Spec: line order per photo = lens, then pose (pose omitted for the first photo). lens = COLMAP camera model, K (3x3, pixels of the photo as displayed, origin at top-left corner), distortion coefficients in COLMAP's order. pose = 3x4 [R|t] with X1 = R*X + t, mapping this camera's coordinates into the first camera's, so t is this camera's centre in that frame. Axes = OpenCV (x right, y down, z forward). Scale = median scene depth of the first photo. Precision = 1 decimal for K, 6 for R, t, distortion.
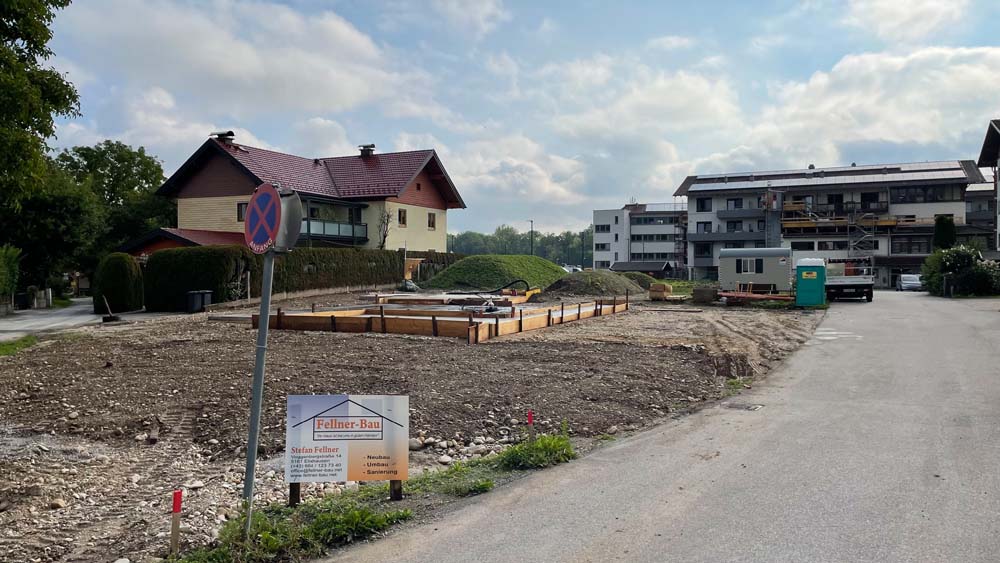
lens RADIAL K [[751.0, 0, 500.0], [0, 751.0, 281.5], [0, 0, 1]] dist [0.139677, -0.214219]
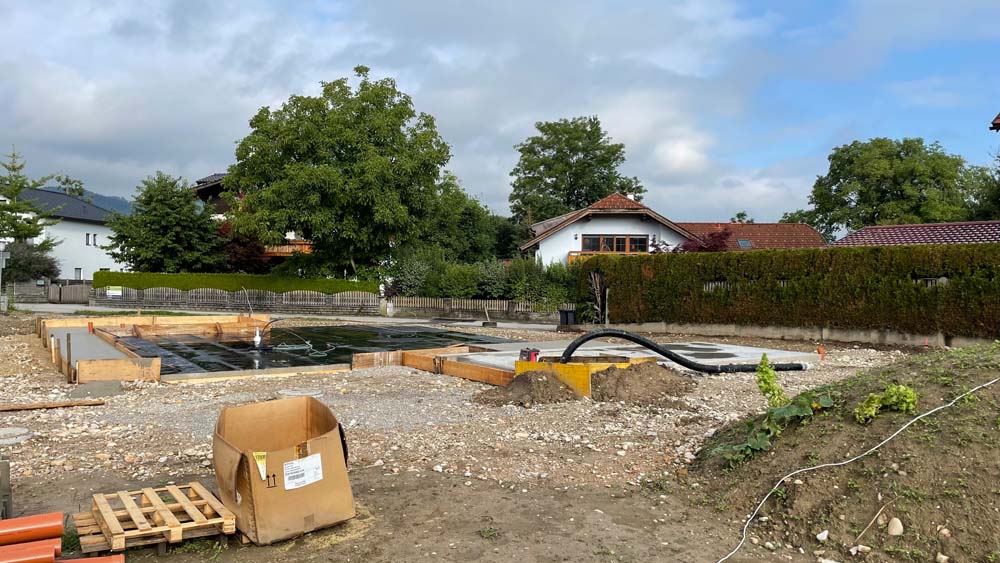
lens RADIAL K [[751.0, 0, 500.0], [0, 751.0, 281.5], [0, 0, 1]] dist [0.139677, -0.214219]
pose [[-0.516952, 0.000681, -0.856014, 0.279044], [-0.029266, 0.999401, 0.018469, -0.023146], [0.855514, 0.034600, -0.516623, 0.976293]]
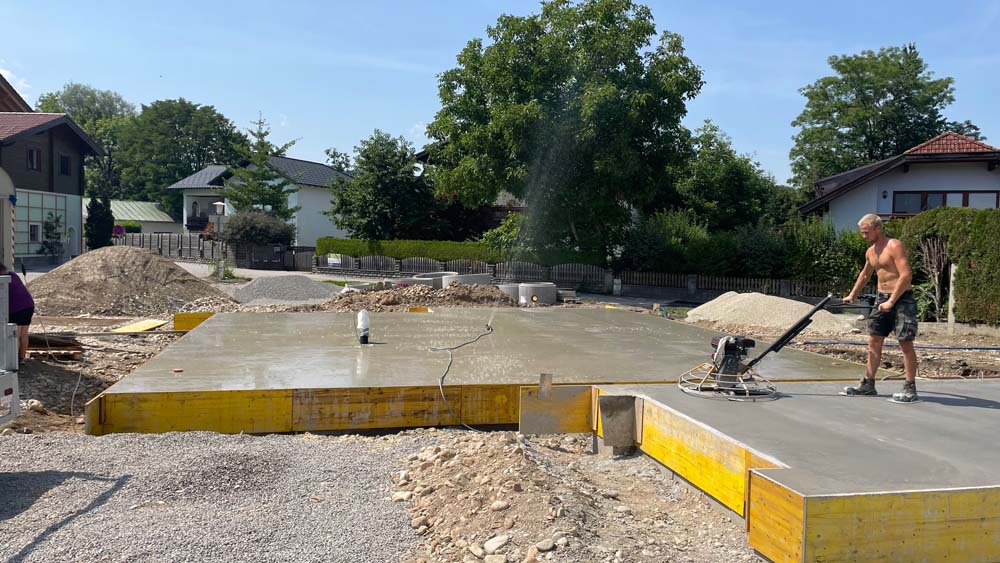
lens RADIAL K [[751.0, 0, 500.0], [0, 751.0, 281.5], [0, 0, 1]] dist [0.139677, -0.214219]
pose [[-0.779734, 0.011710, -0.626001, 0.124764], [-0.035462, 0.997394, 0.062828, -0.016012], [0.625105, 0.071188, -0.777287, 0.893136]]
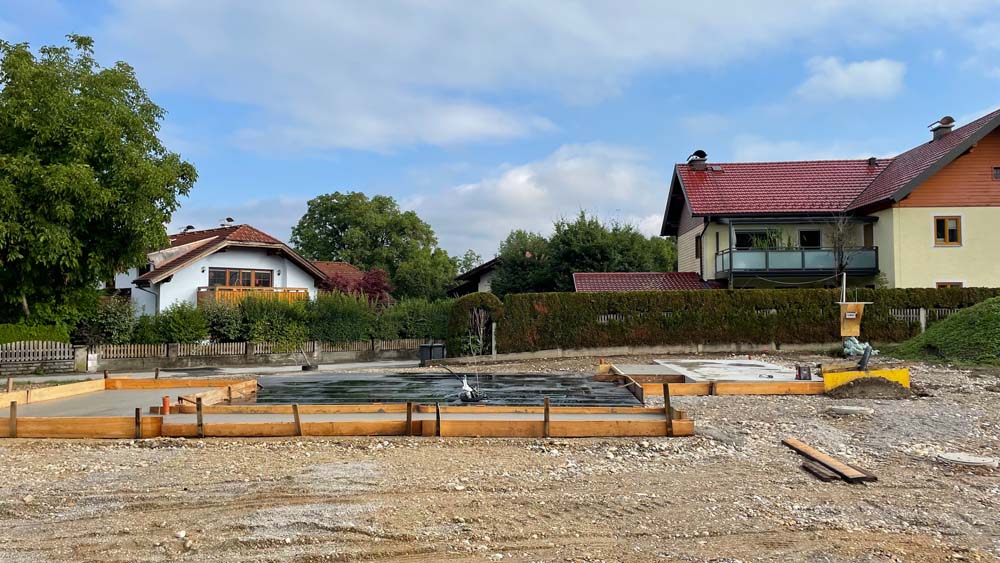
lens RADIAL K [[751.0, 0, 500.0], [0, 751.0, 281.5], [0, 0, 1]] dist [0.139677, -0.214219]
pose [[0.371403, -0.038902, -0.927656, 0.340979], [-0.012523, 0.998821, -0.046900, -0.014718], [0.928387, 0.029035, 0.370478, 0.522331]]
